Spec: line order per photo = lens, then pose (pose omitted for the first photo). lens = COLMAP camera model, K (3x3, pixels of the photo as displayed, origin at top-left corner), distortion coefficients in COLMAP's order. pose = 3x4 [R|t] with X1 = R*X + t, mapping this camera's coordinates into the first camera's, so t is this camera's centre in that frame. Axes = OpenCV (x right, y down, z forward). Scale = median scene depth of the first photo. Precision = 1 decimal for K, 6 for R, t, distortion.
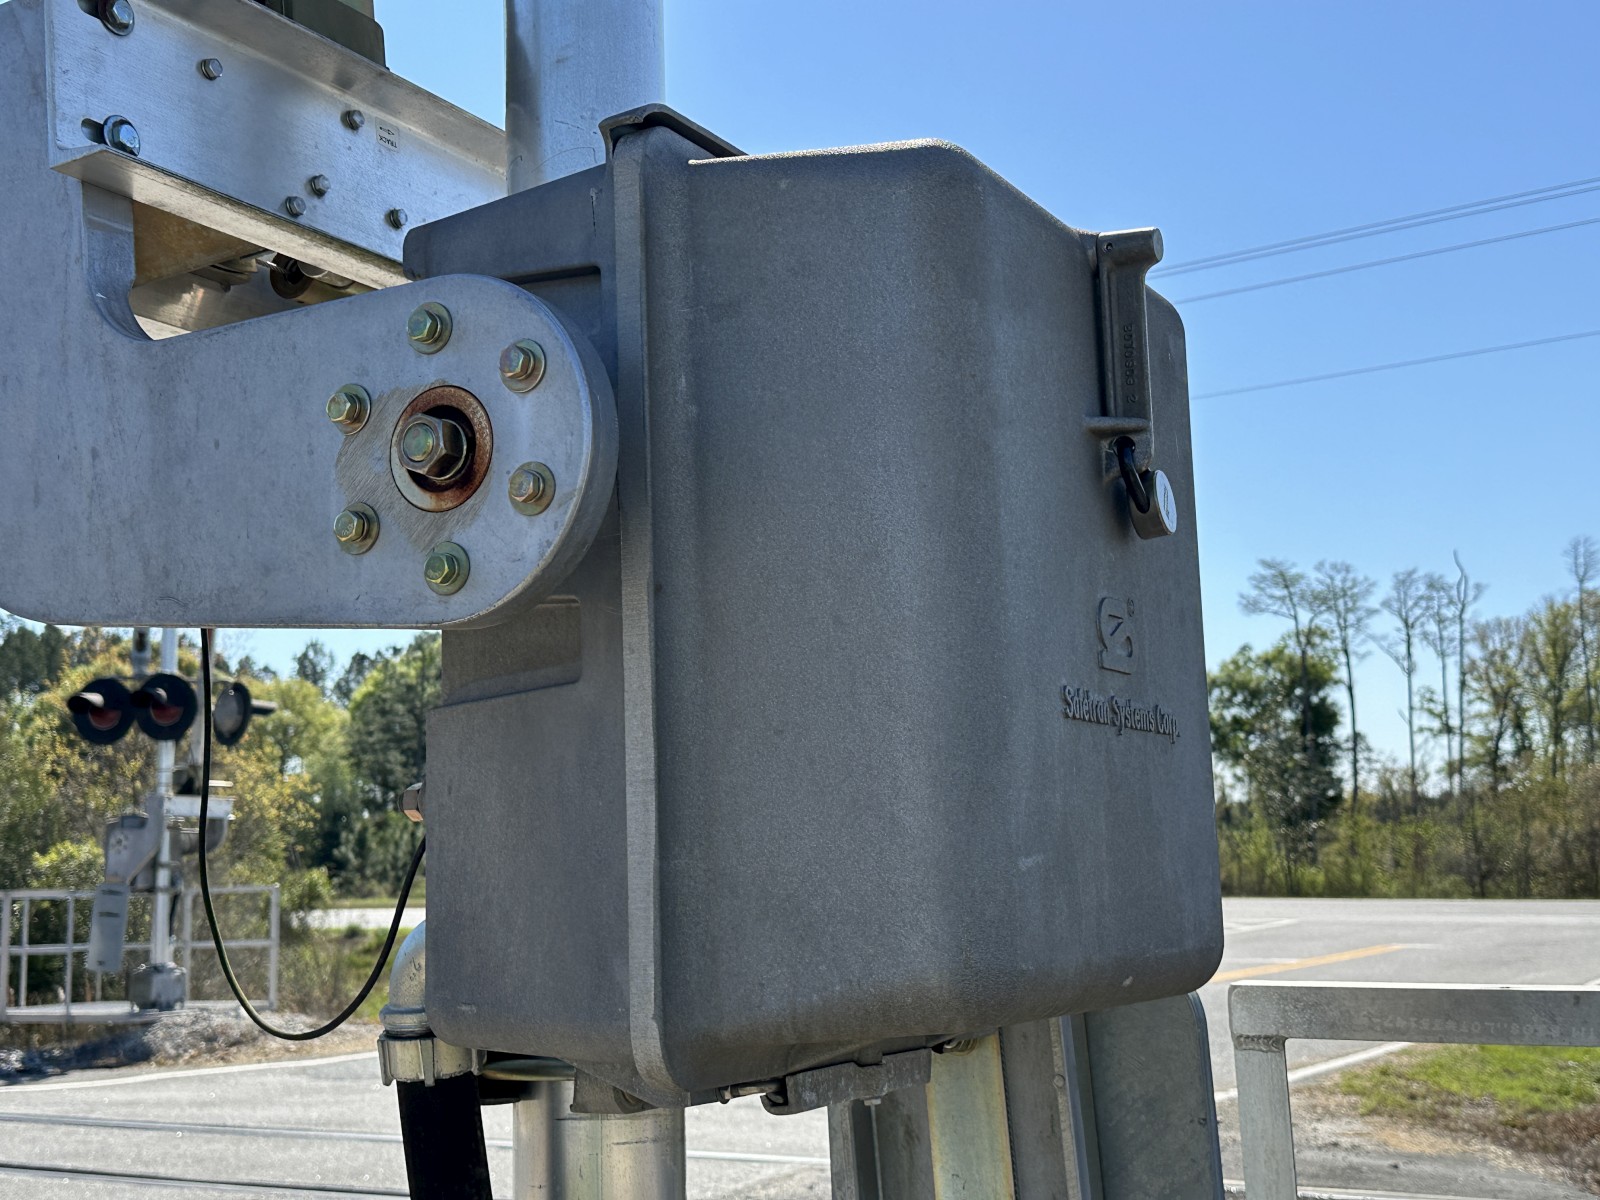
lens RADIAL K [[2086.1, 0, 800.0], [0, 2086.1, 600.0], [0, 0, 1]] dist [0.007513, -0.002014]
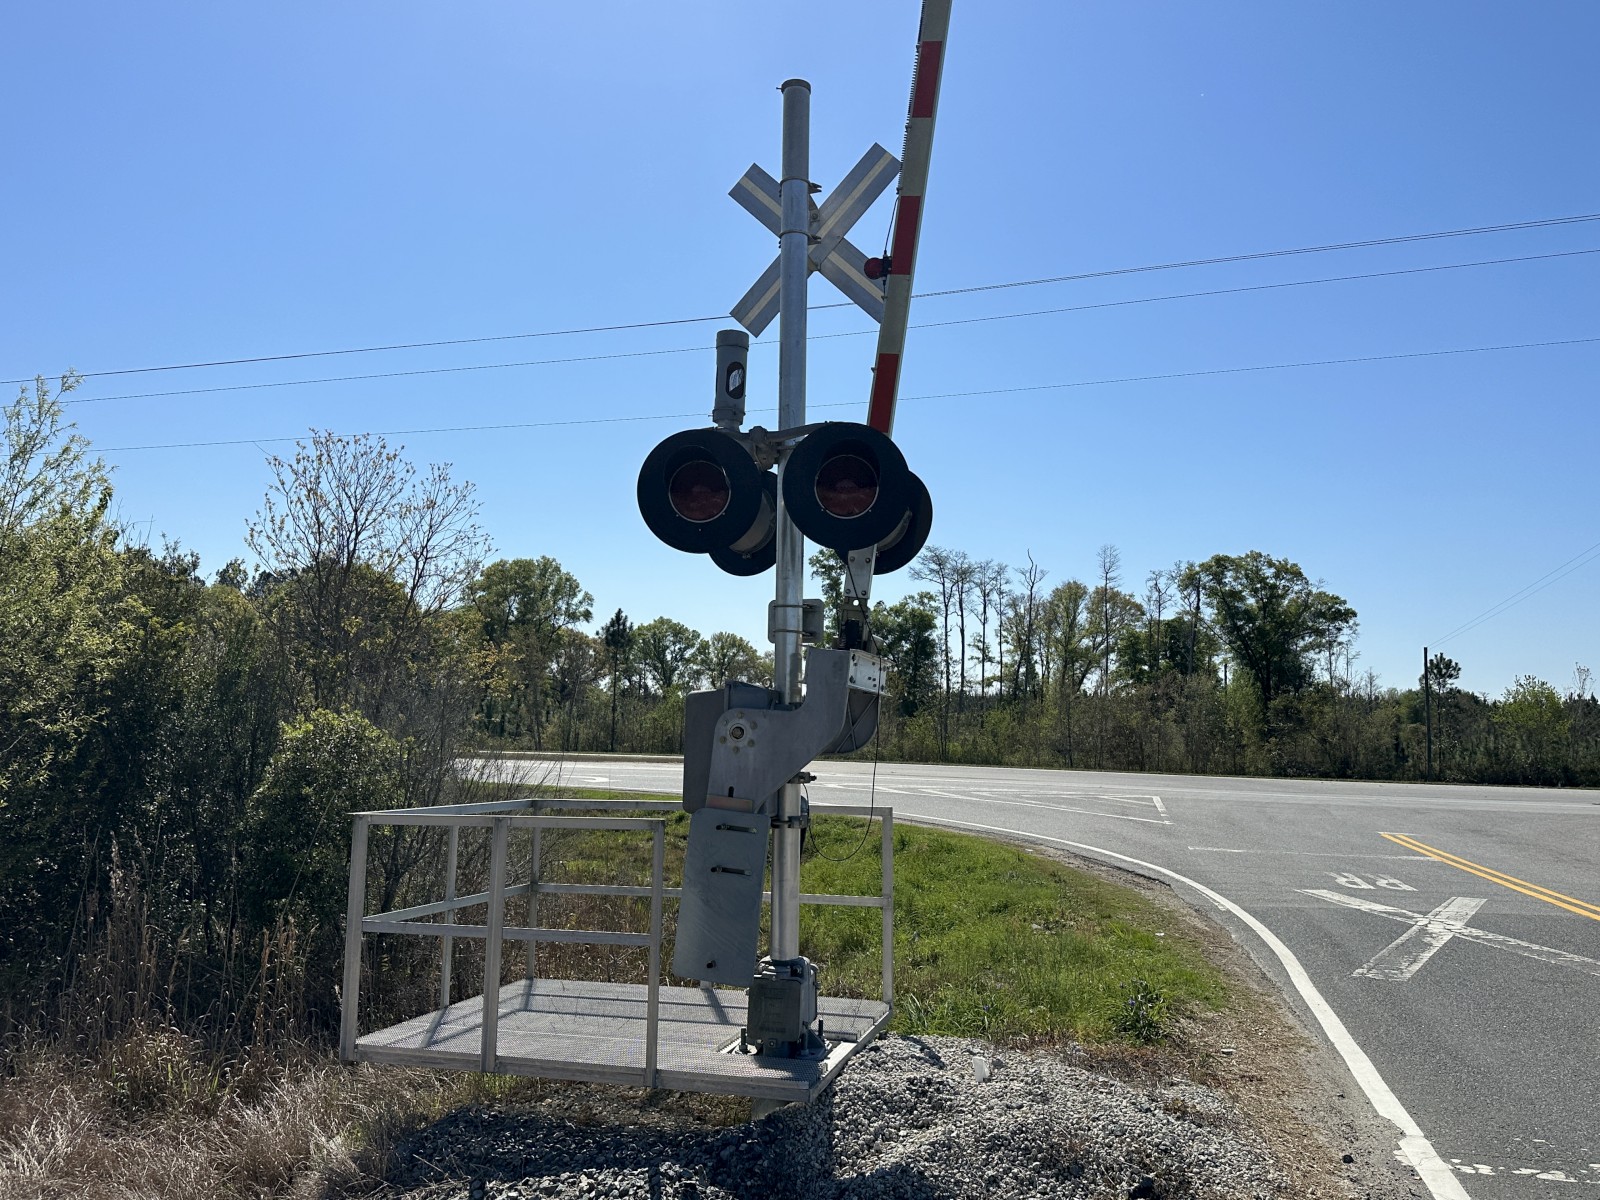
lens RADIAL K [[1210.2, 0, 800.0], [0, 1210.2, 600.0], [0, 0, 1]] dist [0.274049, -0.000194]
pose [[0.976507, 0.059475, 0.207115, -0.046333], [-0.064162, 0.997812, 0.015980, 0.010067], [-0.205711, -0.028893, 0.978186, 0.090917]]
